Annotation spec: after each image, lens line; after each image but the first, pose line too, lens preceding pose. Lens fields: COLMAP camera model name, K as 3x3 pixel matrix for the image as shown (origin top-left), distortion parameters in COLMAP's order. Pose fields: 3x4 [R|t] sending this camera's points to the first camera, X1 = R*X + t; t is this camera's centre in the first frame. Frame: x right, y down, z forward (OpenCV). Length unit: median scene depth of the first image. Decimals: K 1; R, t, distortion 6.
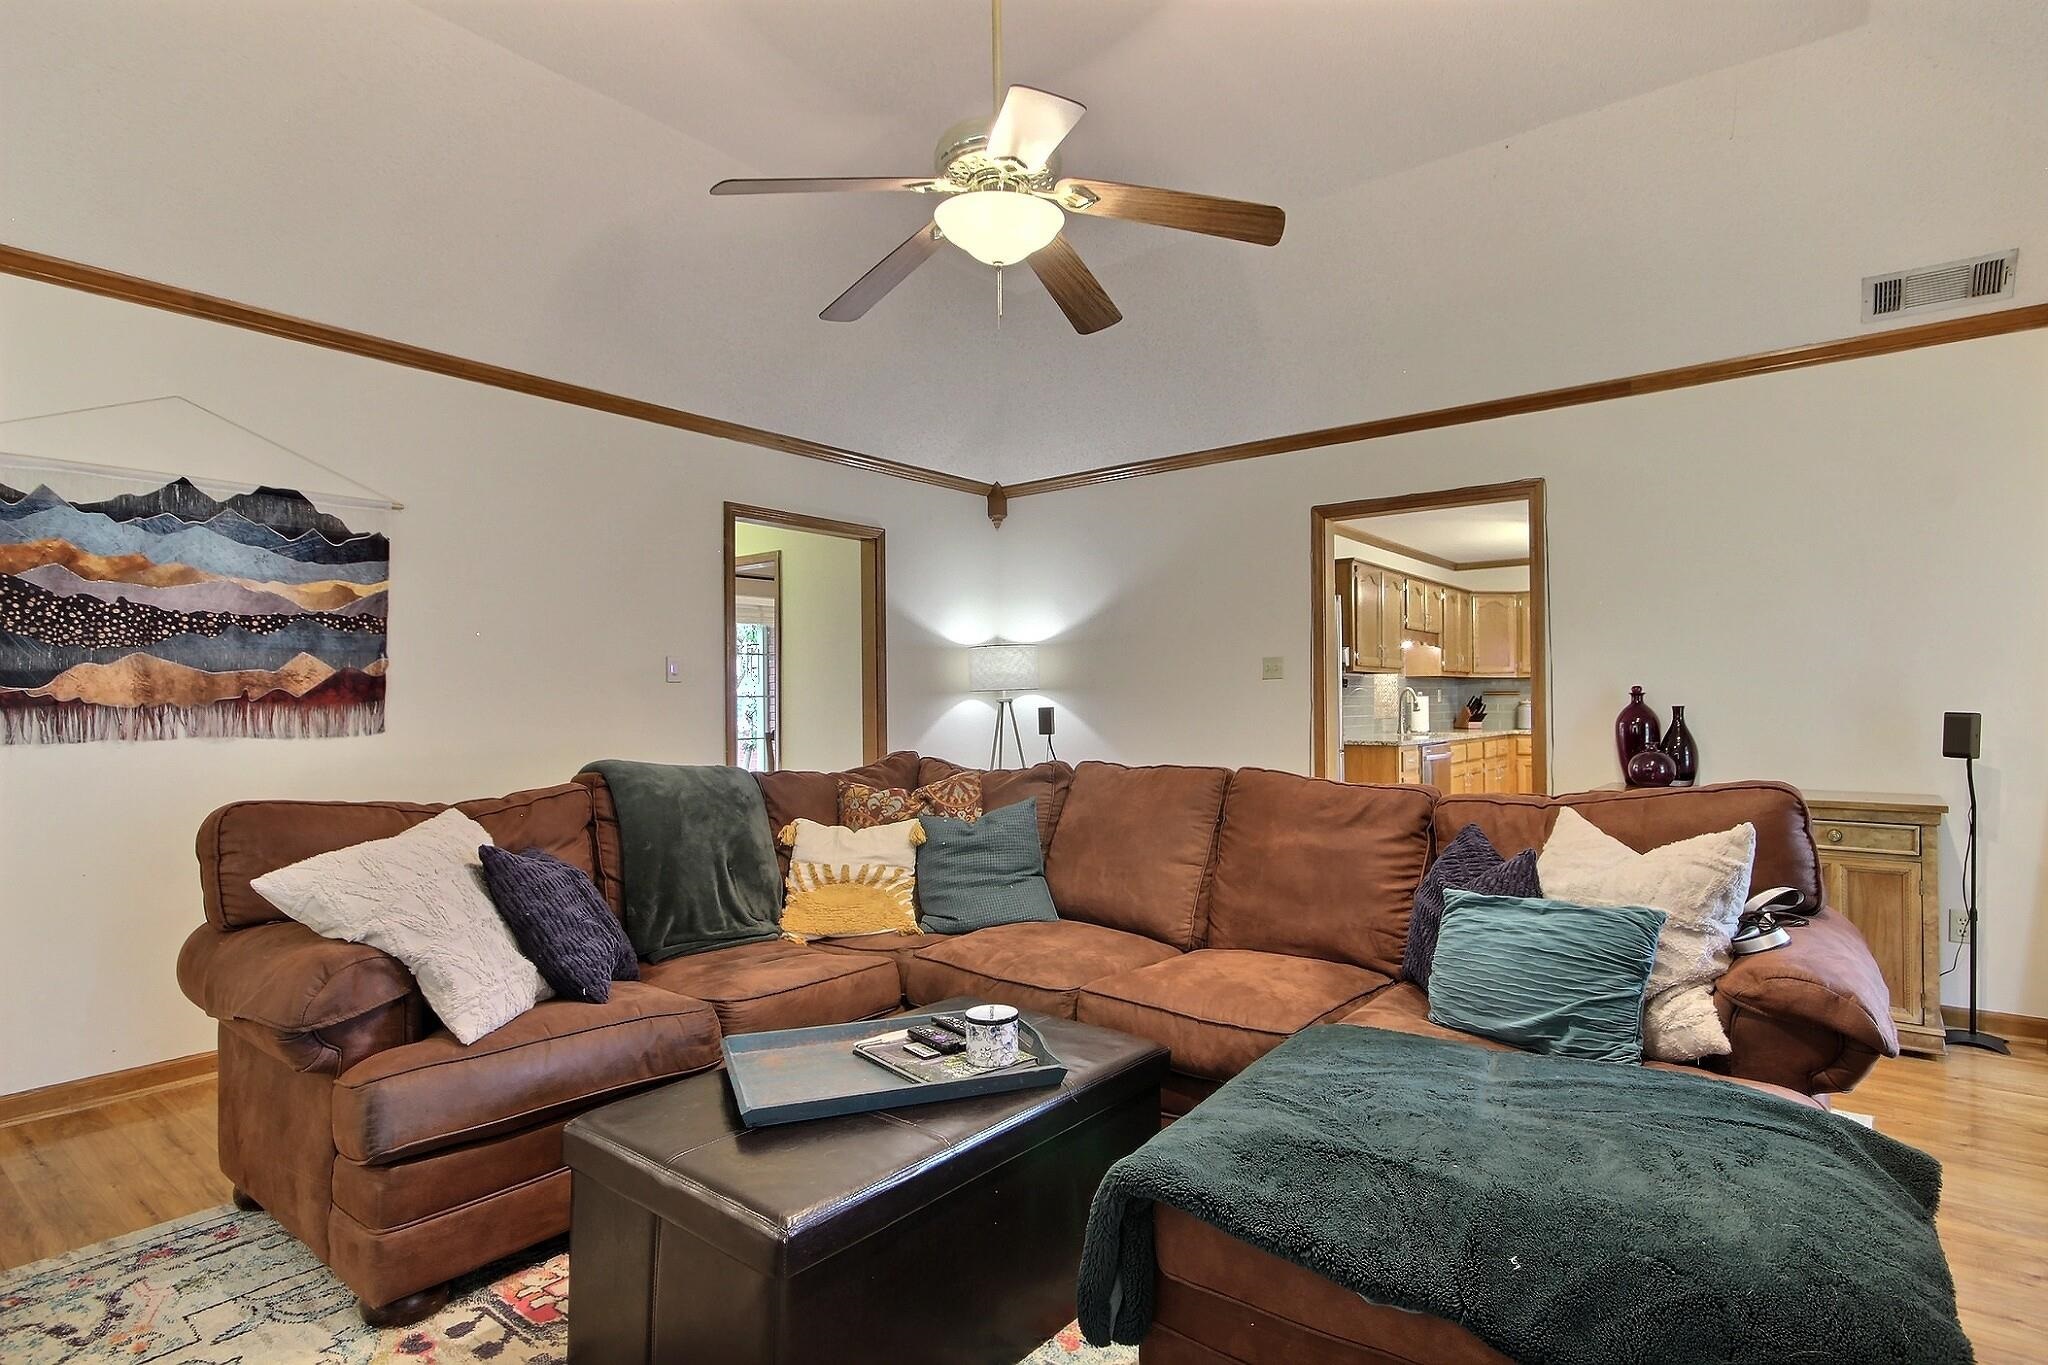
lens RADIAL K [[1058.6, 0, 1043.8], [0, 1058.6, 668.7], [0, 0, 1]] dist [0.003869, -0.001081]
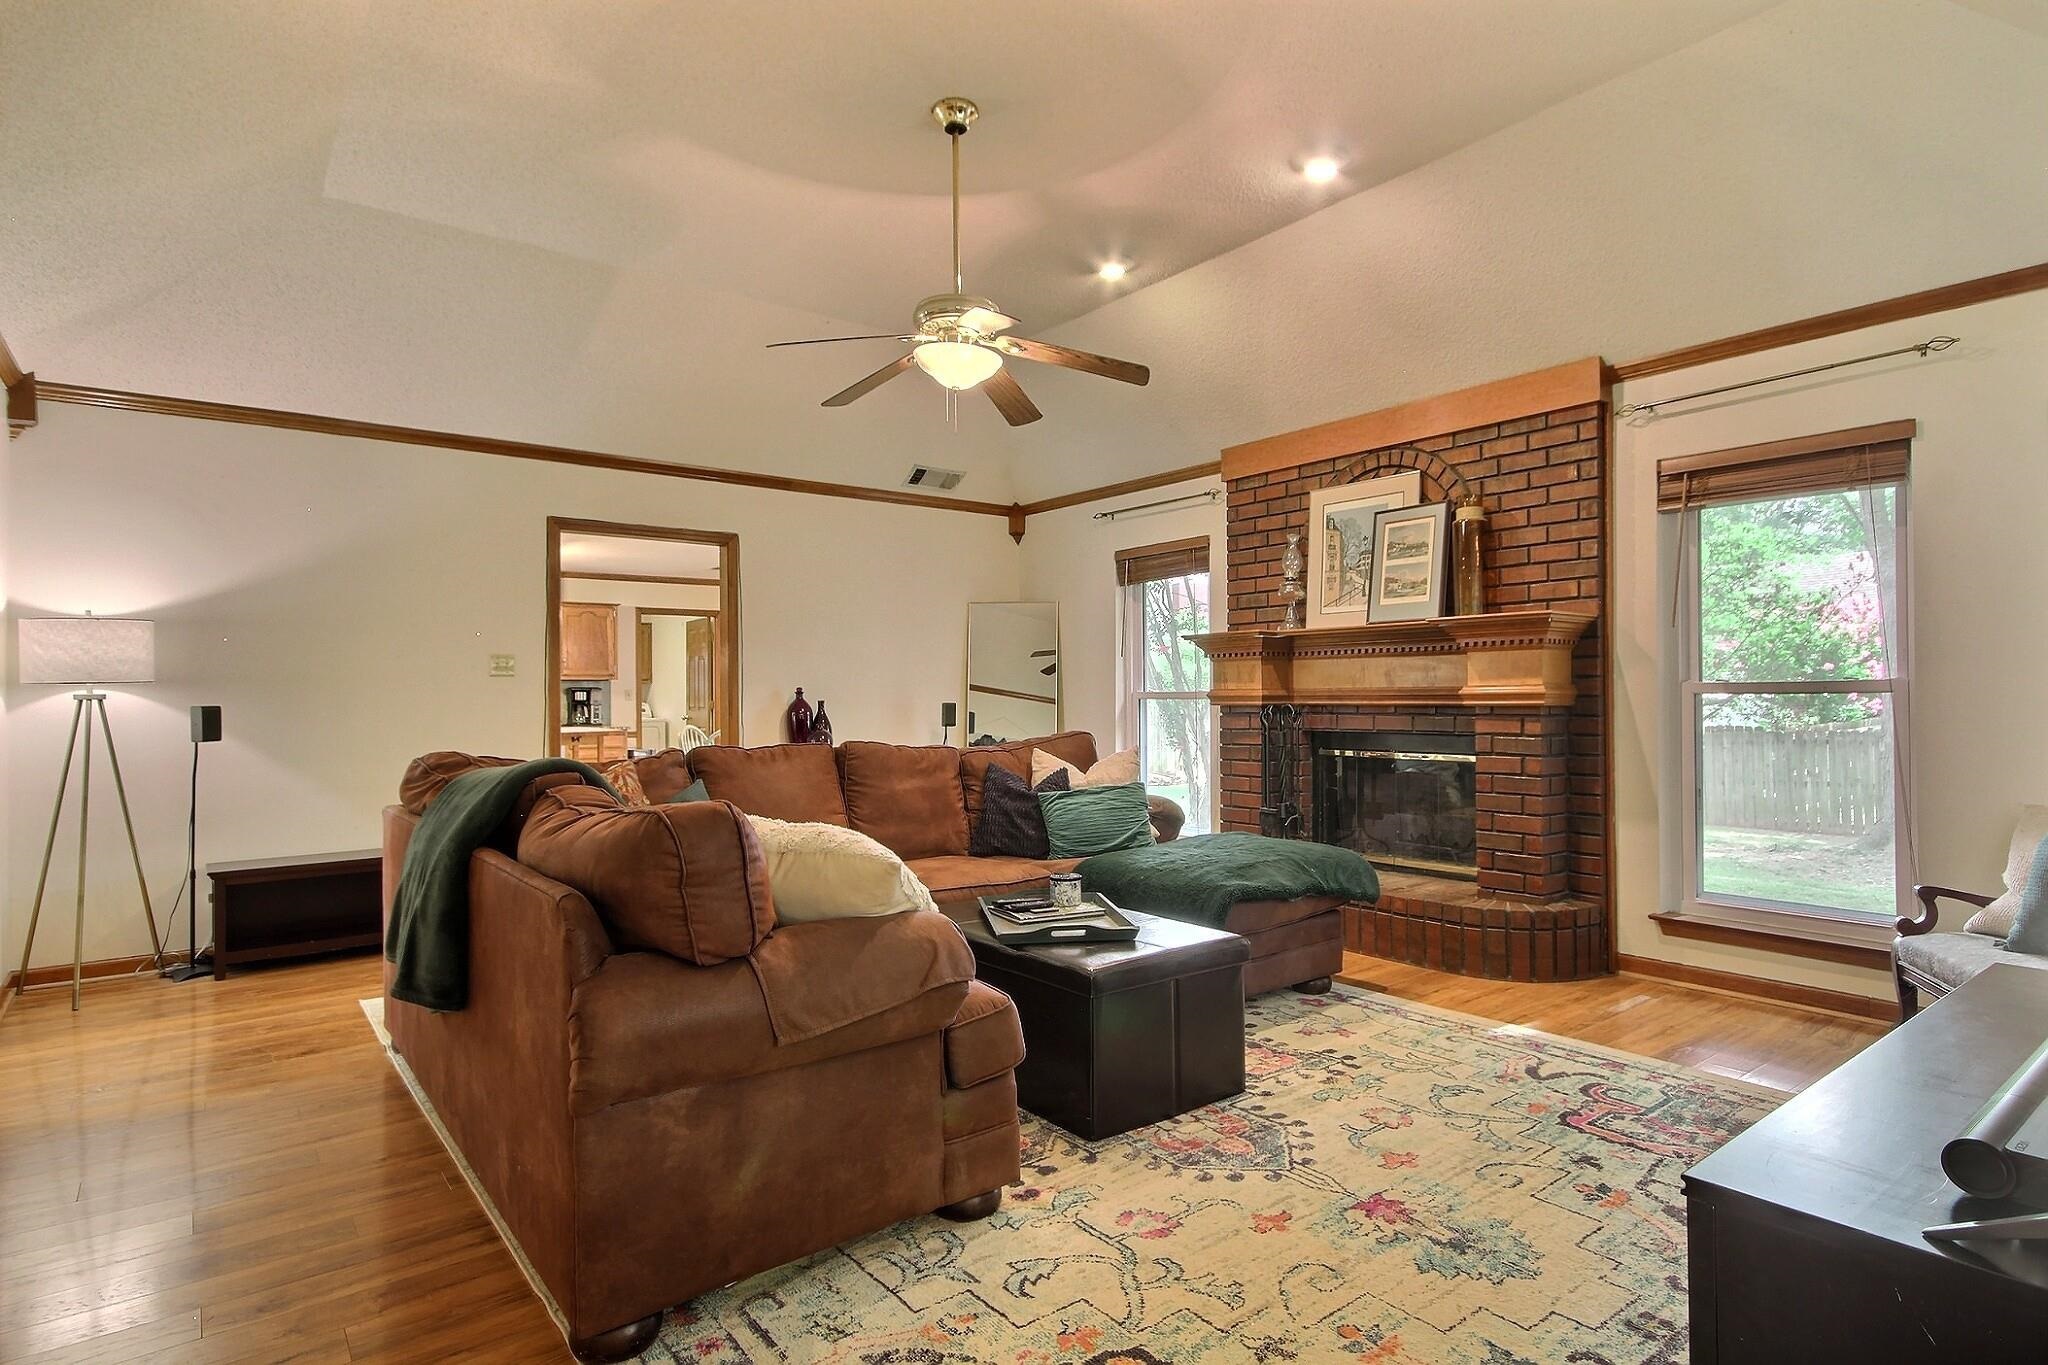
lens RADIAL K [[1058.6, 0, 1031.6], [0, 1058.6, 694.5], [0, 0, 1]] dist [0.003869, -0.001081]
pose [[0.238487, 0.003767, 0.971138, -0.975453], [-0.023412, 0.999724, 0.001872, 0.018713], [-0.970863, -0.023182, 0.238509, 0.377337]]
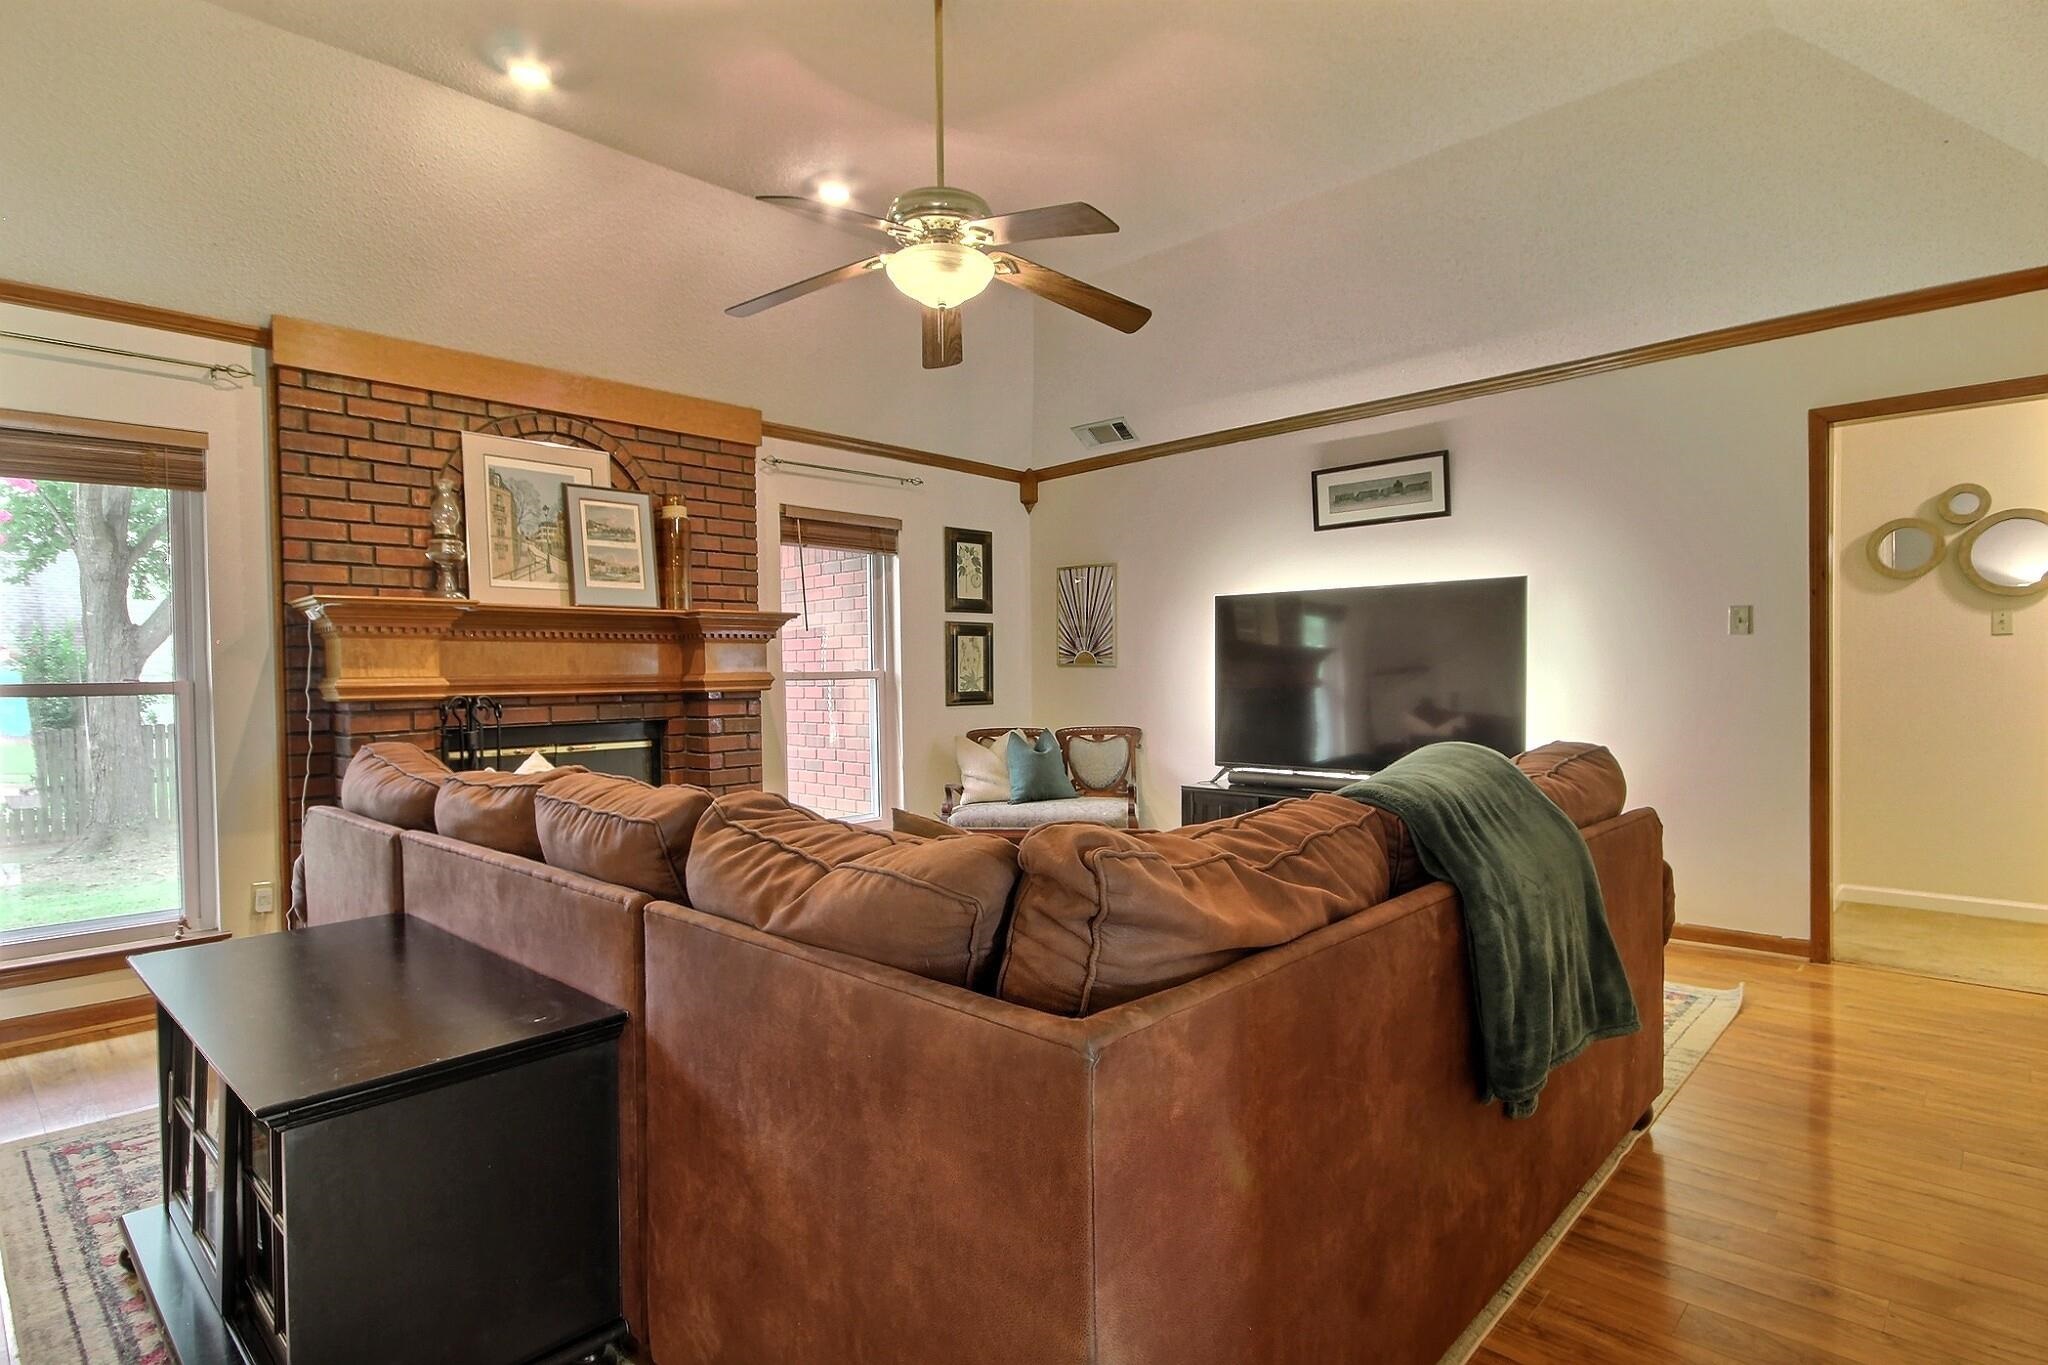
lens RADIAL K [[1058.6, 0, 1024.1], [0, 1058.6, 687.1], [0, 0, 1]] dist [0.003869, -0.001081]
pose [[-0.994911, 0.021806, 0.098366, -0.155906], [0.019634, 0.999543, -0.023000, 0.056165], [-0.098823, -0.020951, -0.994884, 1.511124]]
